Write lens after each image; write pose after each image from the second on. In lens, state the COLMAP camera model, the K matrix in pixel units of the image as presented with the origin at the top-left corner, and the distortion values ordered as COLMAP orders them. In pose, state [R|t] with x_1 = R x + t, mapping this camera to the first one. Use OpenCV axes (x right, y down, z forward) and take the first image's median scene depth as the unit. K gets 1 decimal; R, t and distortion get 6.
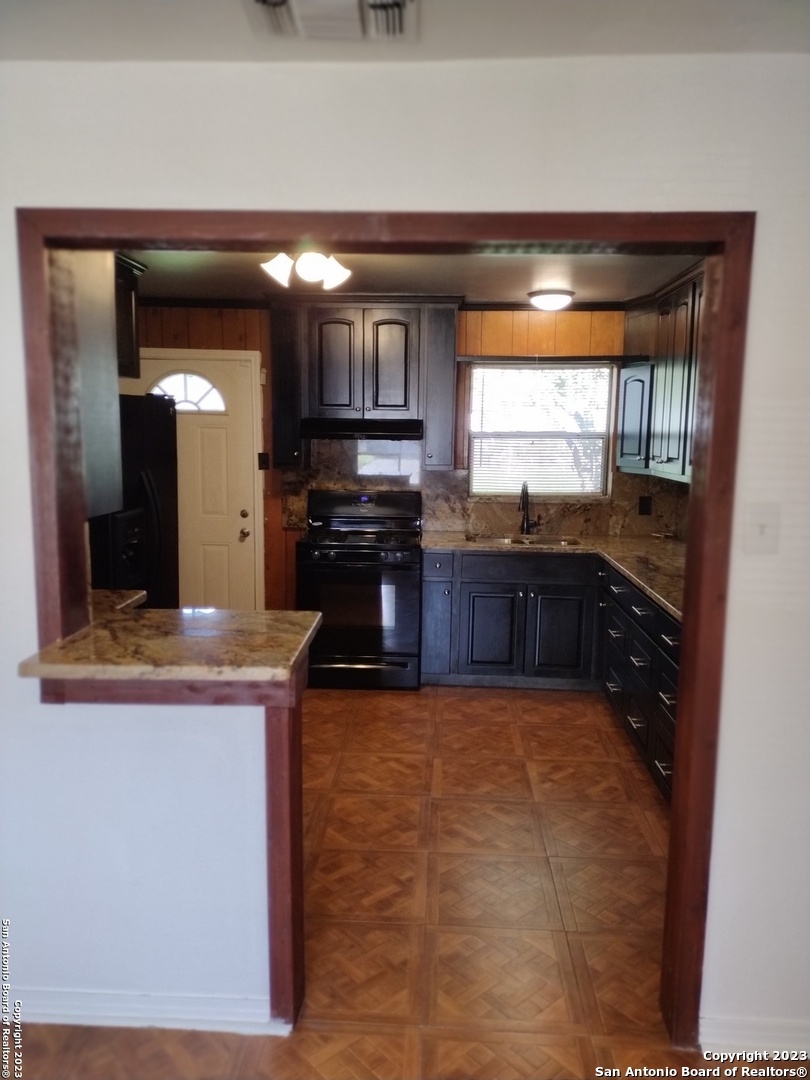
lens RADIAL K [[789.9, 0, 405.0], [0, 789.9, 540.0], [0, 0, 1]] dist [-0.002480, -0.004255]
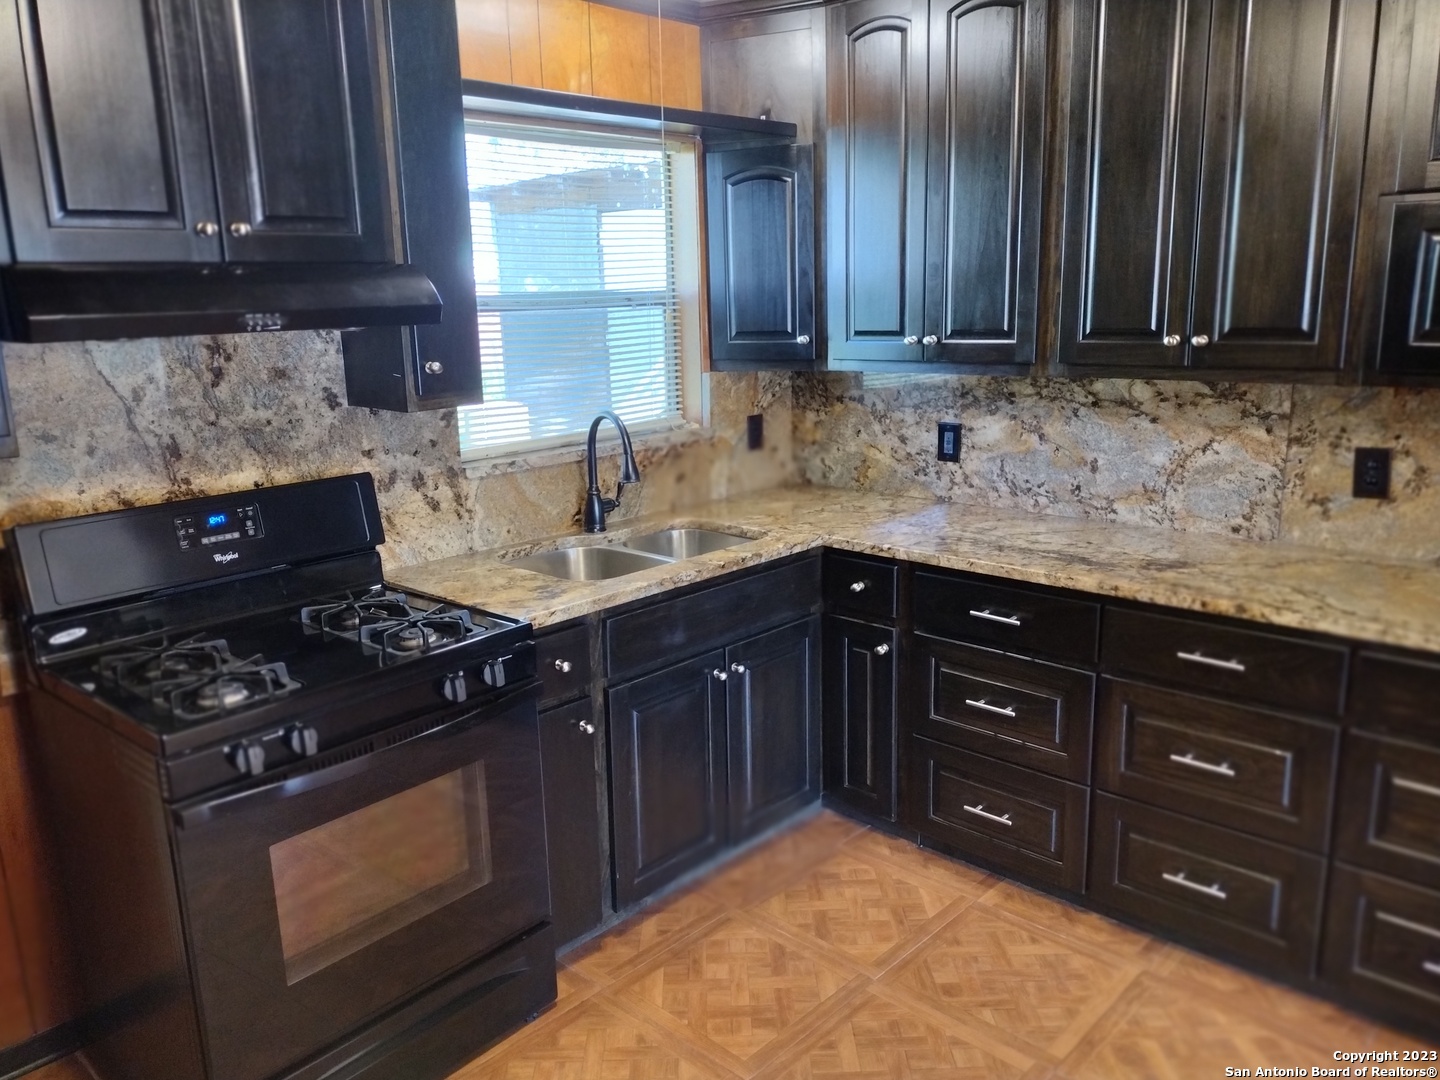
lens RADIAL K [[1053.2, 0, 720.0], [0, 1053.2, 540.0], [0, 0, 1]] dist [-0.002480, -0.004255]
pose [[0.649507, -0.198539, 0.733978, -0.231535], [0.144190, 0.979953, 0.137479, -0.072940], [-0.746559, 0.016538, 0.665114, 0.562159]]
